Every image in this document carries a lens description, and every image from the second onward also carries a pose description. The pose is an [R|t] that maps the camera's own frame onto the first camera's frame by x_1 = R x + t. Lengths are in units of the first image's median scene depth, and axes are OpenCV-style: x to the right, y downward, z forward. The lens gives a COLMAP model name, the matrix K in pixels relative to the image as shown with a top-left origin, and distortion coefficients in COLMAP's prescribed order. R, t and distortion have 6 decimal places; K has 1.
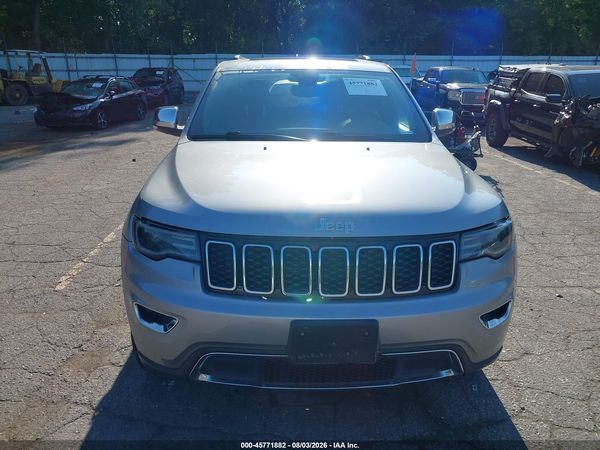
lens RADIAL K [[479.5, 0, 299.5], [0, 479.5, 220.4], [0, 0, 1]] dist [0.024599, -0.026741]
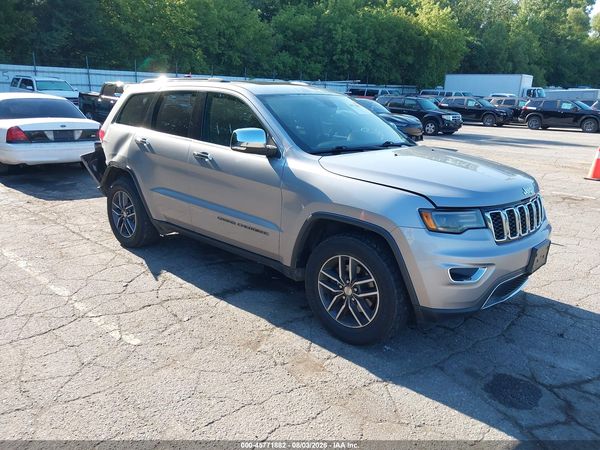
lens RADIAL K [[479.5, 0, 304.6], [0, 479.5, 220.3], [0, 0, 1]] dist [0.024599, -0.026741]
pose [[0.701431, -0.169676, 0.692246, -0.686454], [0.187442, 0.980976, 0.050517, -0.047848], [-0.687648, 0.094322, 0.719892, 0.129553]]
